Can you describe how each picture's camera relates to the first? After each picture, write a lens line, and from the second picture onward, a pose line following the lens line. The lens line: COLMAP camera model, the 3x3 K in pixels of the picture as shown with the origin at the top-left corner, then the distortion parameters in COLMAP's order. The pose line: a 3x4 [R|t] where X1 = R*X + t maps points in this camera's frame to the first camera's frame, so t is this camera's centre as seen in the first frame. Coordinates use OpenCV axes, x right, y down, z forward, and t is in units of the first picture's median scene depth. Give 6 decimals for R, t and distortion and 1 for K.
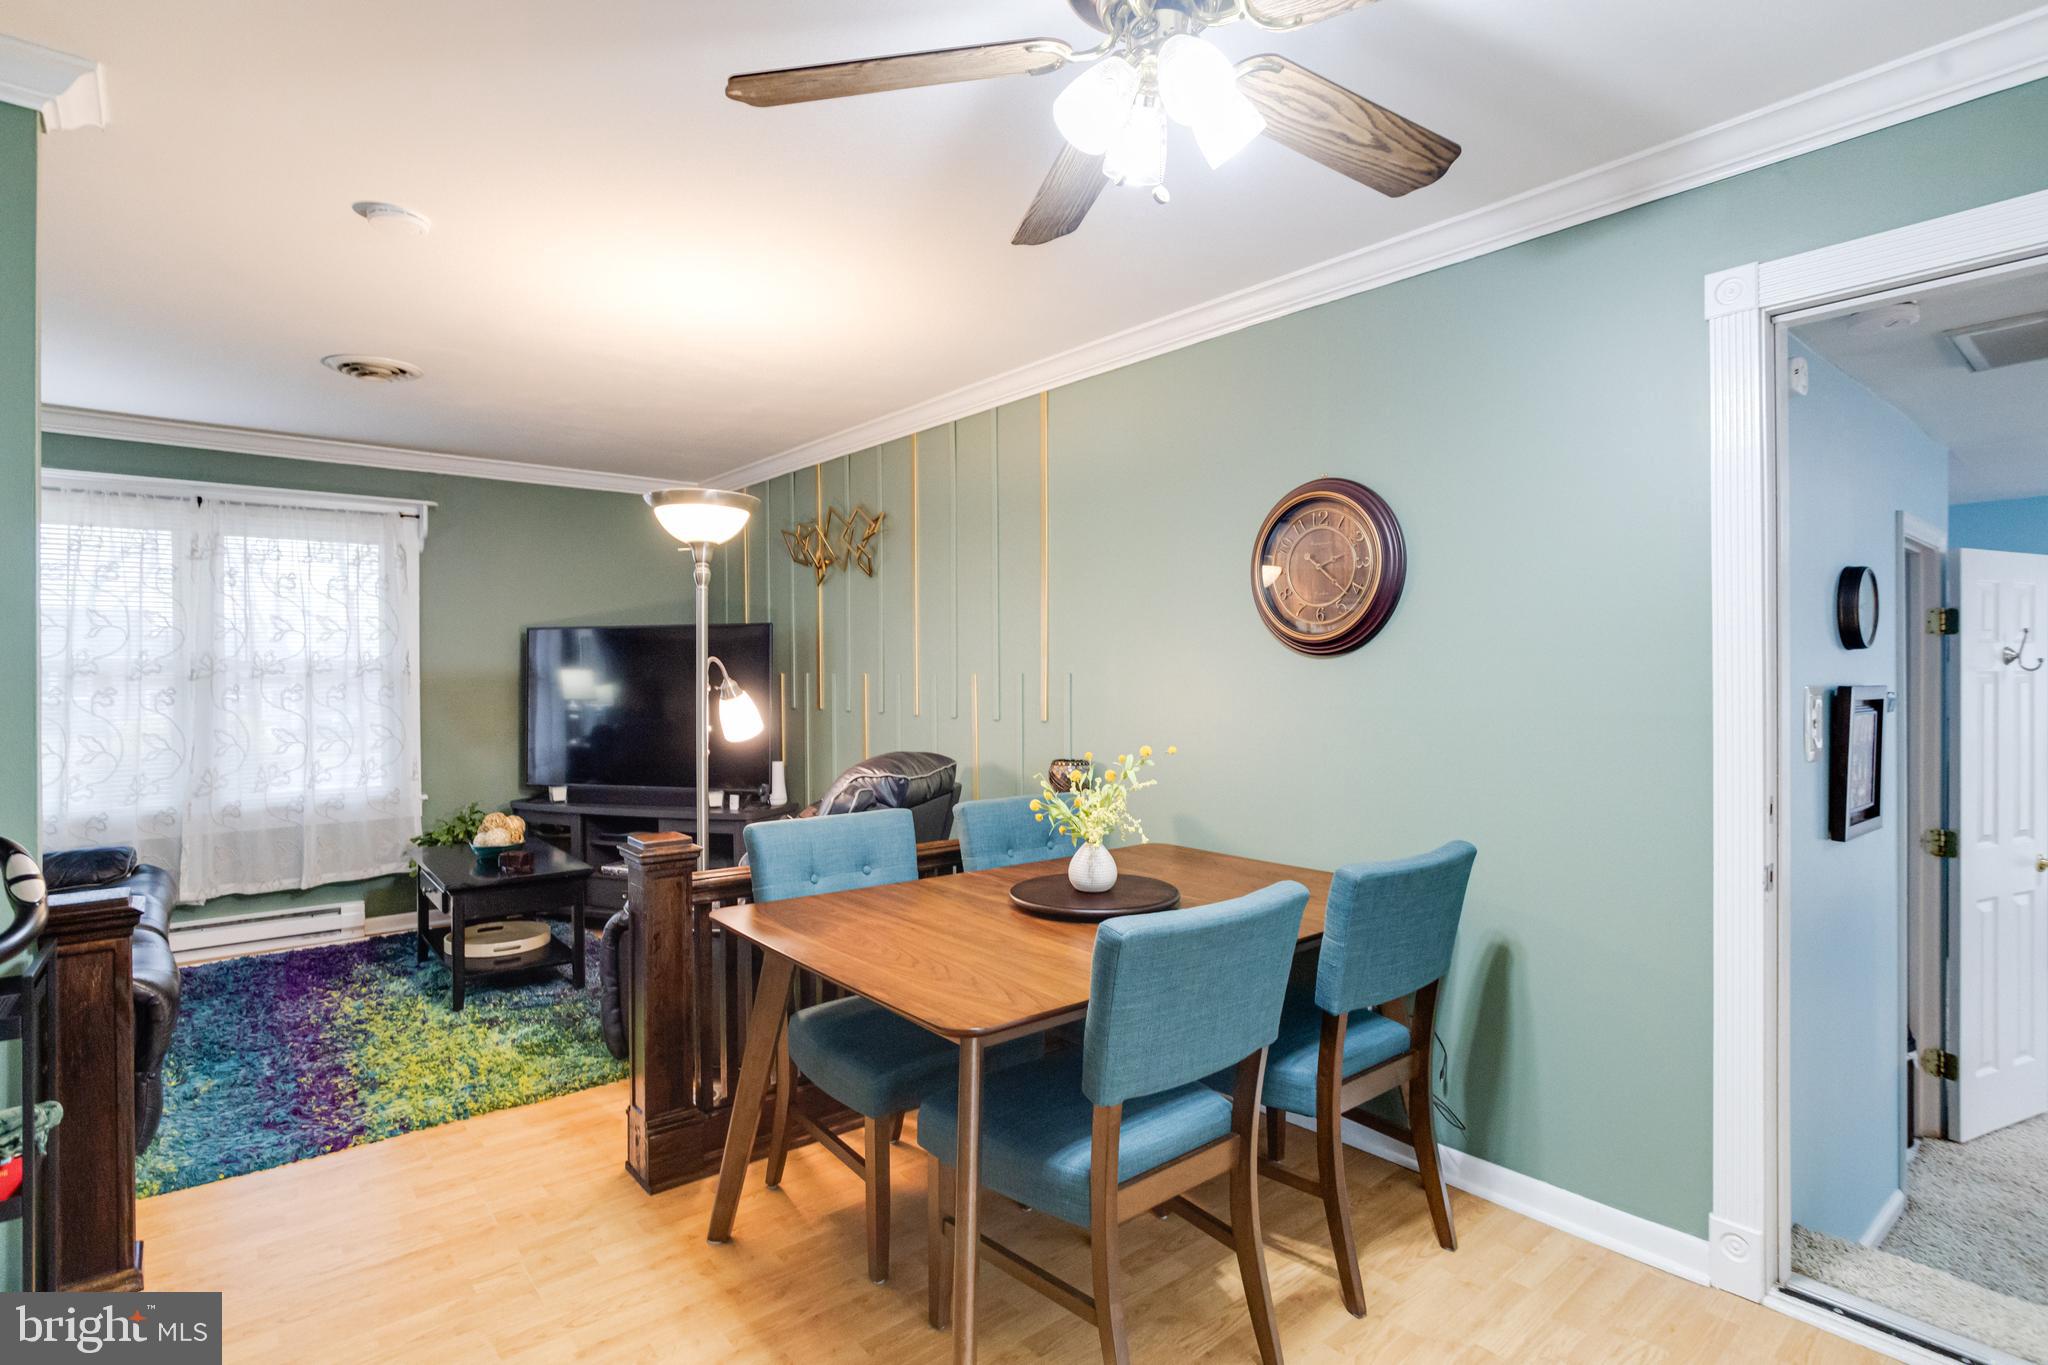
lens RADIAL K [[1024.7, 0, 1024.0], [0, 1024.7, 682.5], [0, 0, 1]] dist [-0.043328, 0.032302]
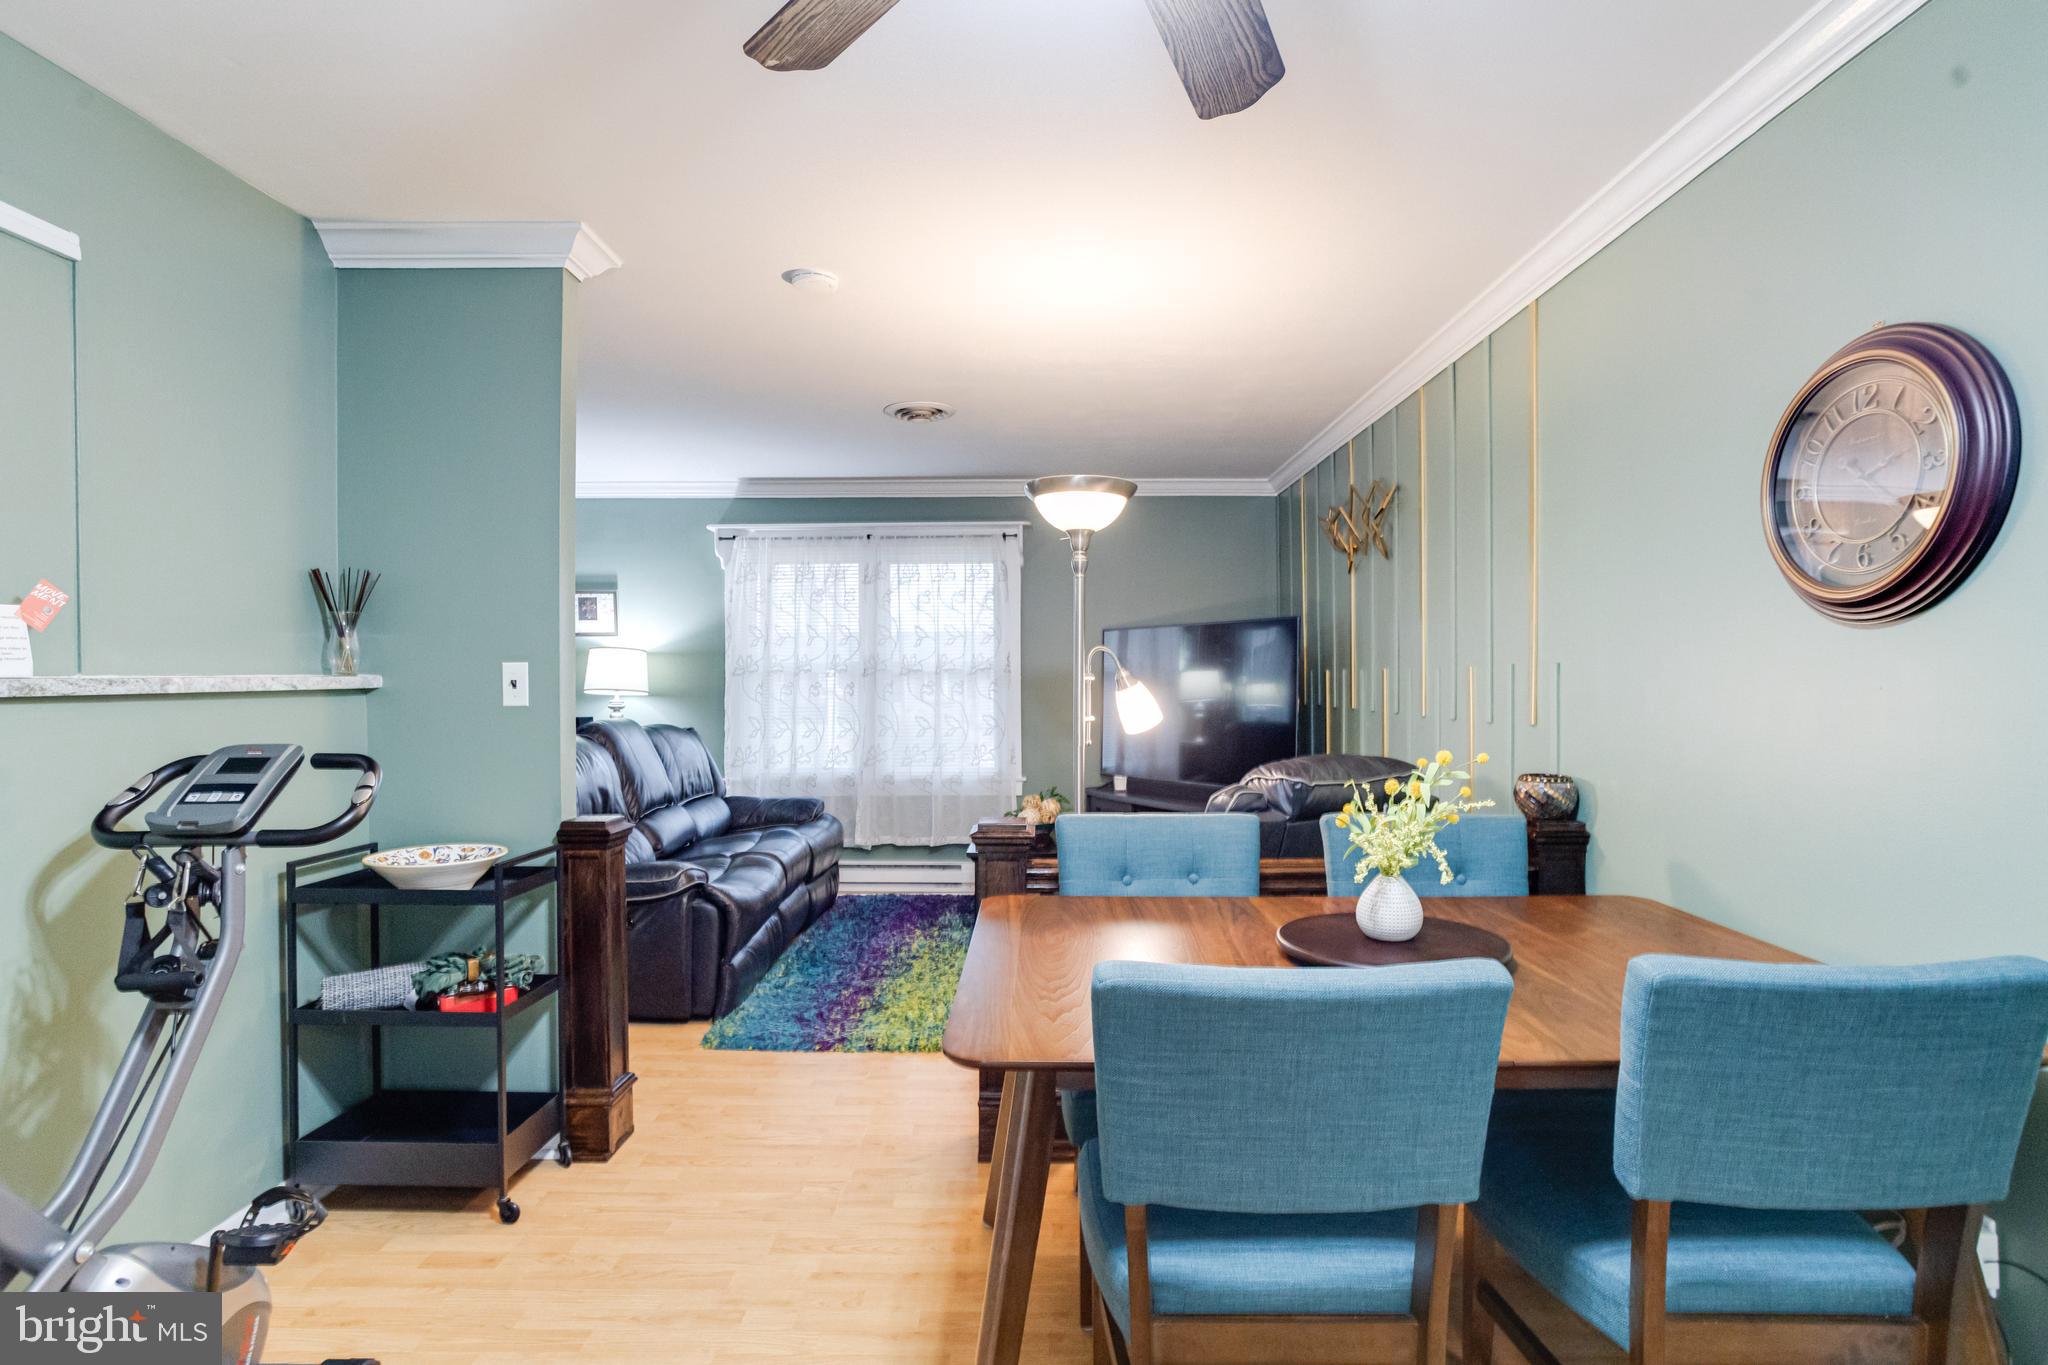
lens RADIAL K [[1015.2, 0, 1023.5], [0, 1015.2, 706.2], [0, 0, 1]] dist [-0.042504, 0.031280]
pose [[0.762369, 0.018459, -0.646879, 0.244131], [-0.009293, 0.999802, 0.017577, 0.014602], [0.647076, -0.007389, 0.762390, 0.181742]]
